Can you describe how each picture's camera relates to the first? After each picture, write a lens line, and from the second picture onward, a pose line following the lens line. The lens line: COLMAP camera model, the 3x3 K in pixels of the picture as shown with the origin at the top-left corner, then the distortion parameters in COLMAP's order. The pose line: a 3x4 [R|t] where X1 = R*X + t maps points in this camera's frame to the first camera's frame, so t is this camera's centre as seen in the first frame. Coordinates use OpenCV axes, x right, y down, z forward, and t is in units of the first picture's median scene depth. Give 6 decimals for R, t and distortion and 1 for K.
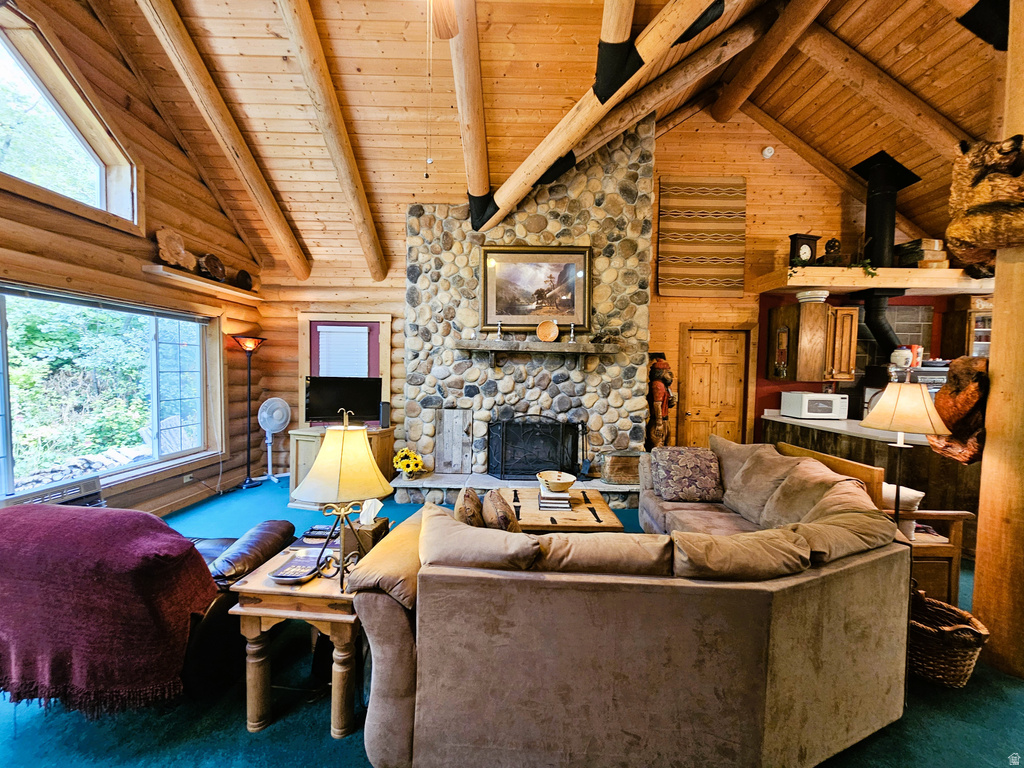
lens RADIAL K [[419.7, 0, 515.9], [0, 419.7, 385.6], [0, 0, 1]] dist [-0.000479, -0.001120]
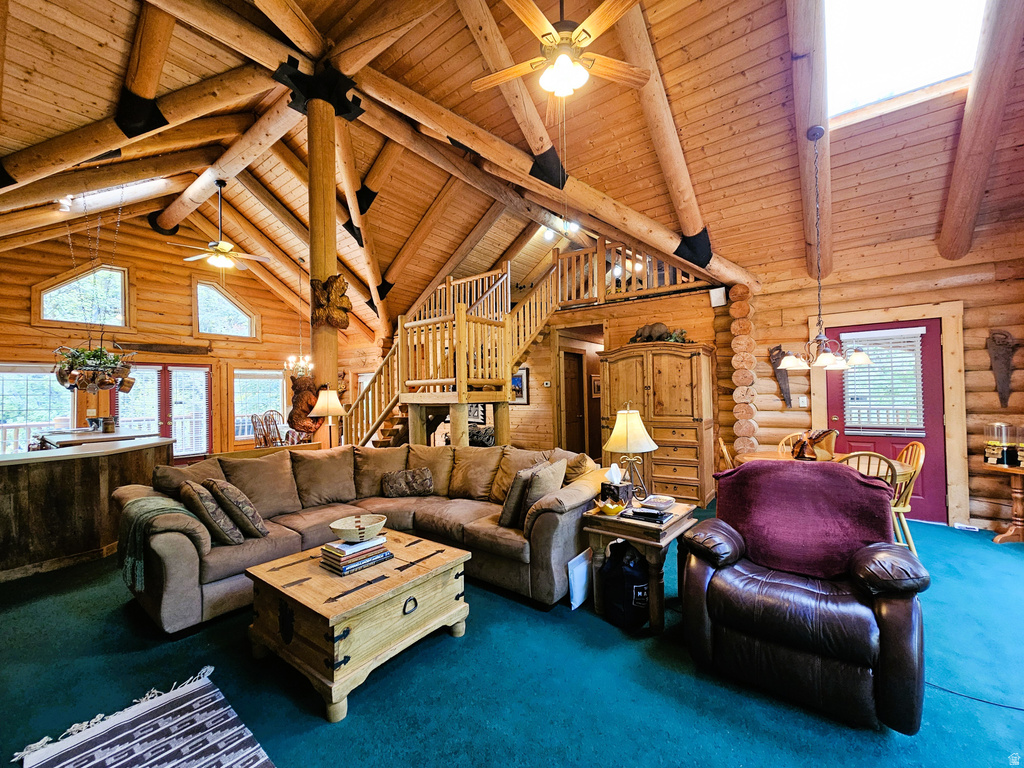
lens RADIAL K [[419.7, 0, 513.2], [0, 419.7, 384.4], [0, 0, 1]] dist [-0.000479, -0.001120]
pose [[-0.802598, 0.004779, 0.596501, -0.371059], [0.025188, 0.999348, 0.025884, -0.023412], [-0.595988, 0.035800, -0.802195, 0.937995]]
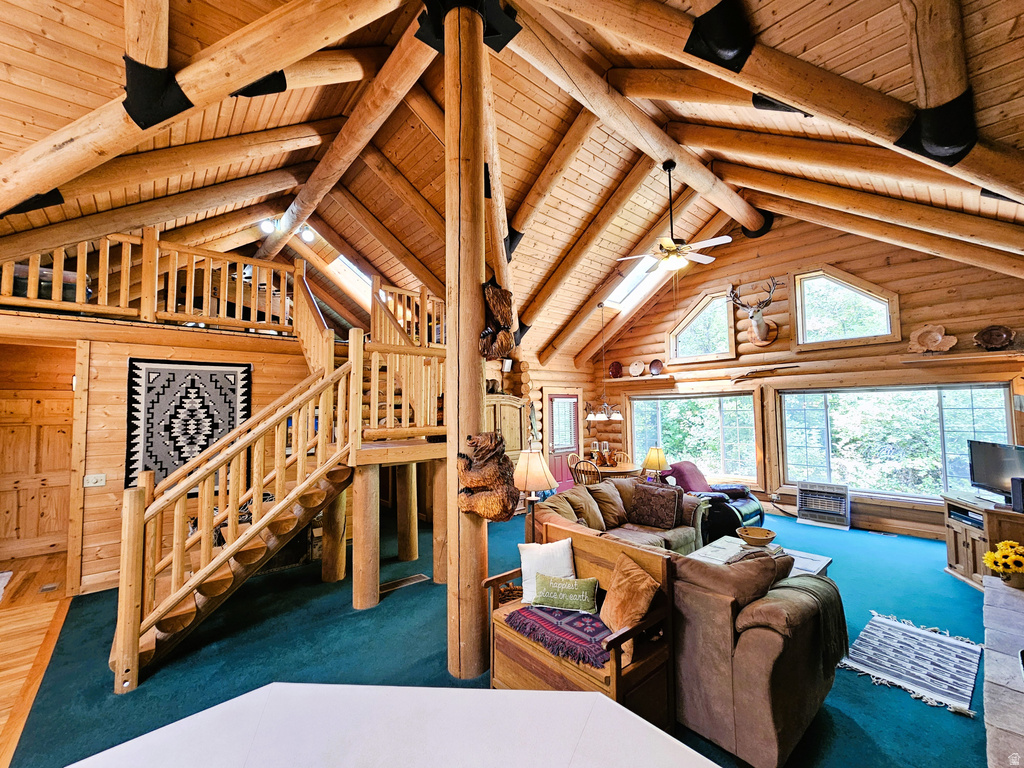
lens RADIAL K [[419.7, 0, 517.1], [0, 419.7, 385.5], [0, 0, 1]] dist [-0.000479, -0.001120]
pose [[-0.743969, -0.051219, -0.666249, 0.877164], [-0.030556, 0.998623, -0.042651, -0.067277], [0.667516, -0.011373, -0.744509, 0.930266]]
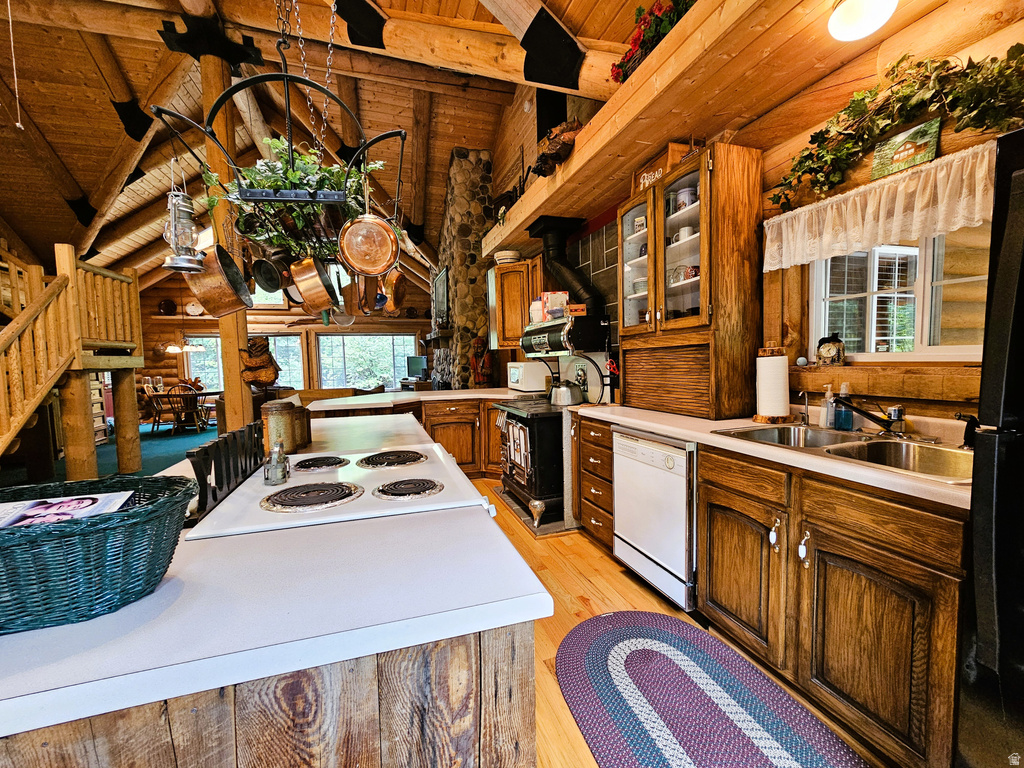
lens RADIAL K [[419.7, 0, 508.5], [0, 419.7, 384.3], [0, 0, 1]] dist [-0.000479, -0.001120]
pose [[0.306751, 0.033363, -0.951205, 1.668637], [-0.009584, 0.999443, 0.031964, 0.047953], [0.951742, -0.000689, 0.306900, 0.745725]]
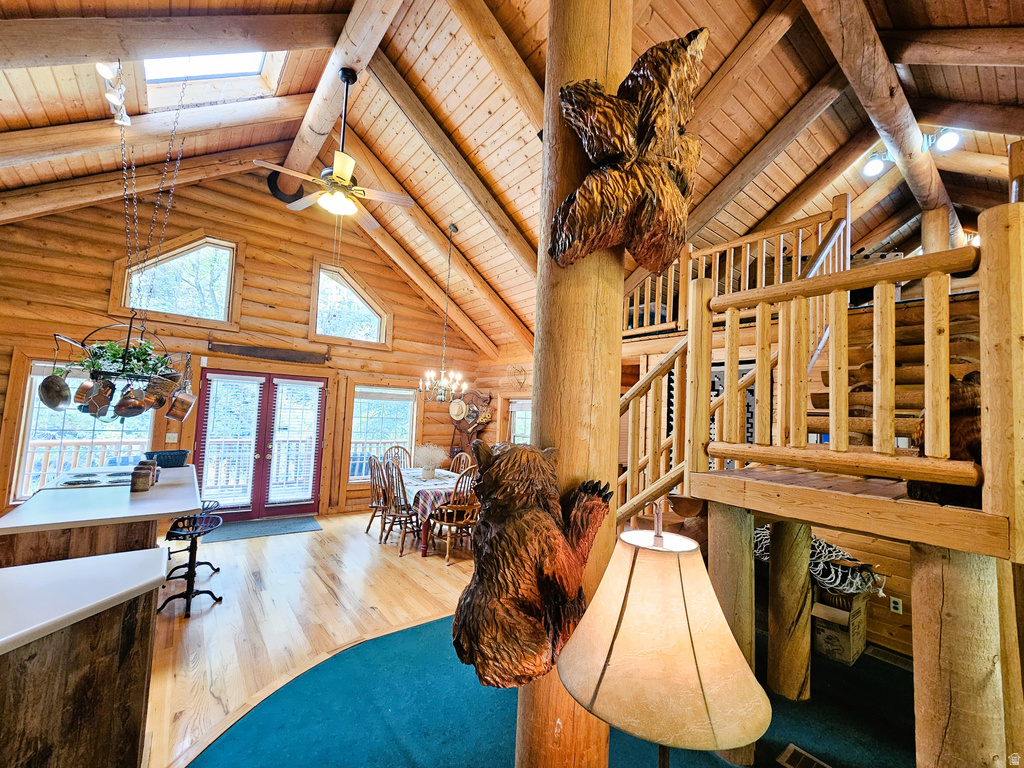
lens RADIAL K [[419.7, 0, 513.2], [0, 419.7, 380.2], [0, 0, 1]] dist [-0.000479, -0.001120]
pose [[-0.624956, 0.011165, 0.780580, 0.356856], [-0.027797, 0.998945, -0.036543, -0.055881], [-0.780165, -0.044535, -0.623986, 0.627105]]
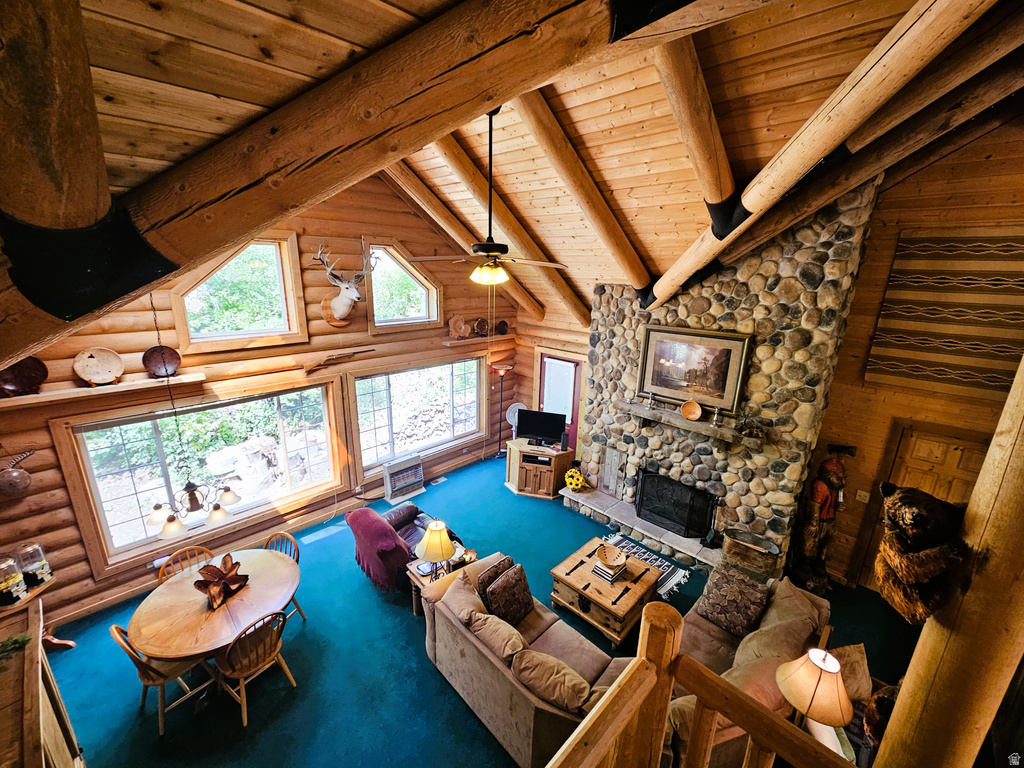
lens RADIAL K [[419.7, 0, 510.0], [0, 419.7, 387.9], [0, 0, 1]] dist [-0.000479, -0.001120]
pose [[0.719813, 0.191051, -0.667359, 0.439607], [-0.040547, 0.971311, 0.234332, -0.410555], [0.692983, -0.141616, 0.706909, -0.083304]]
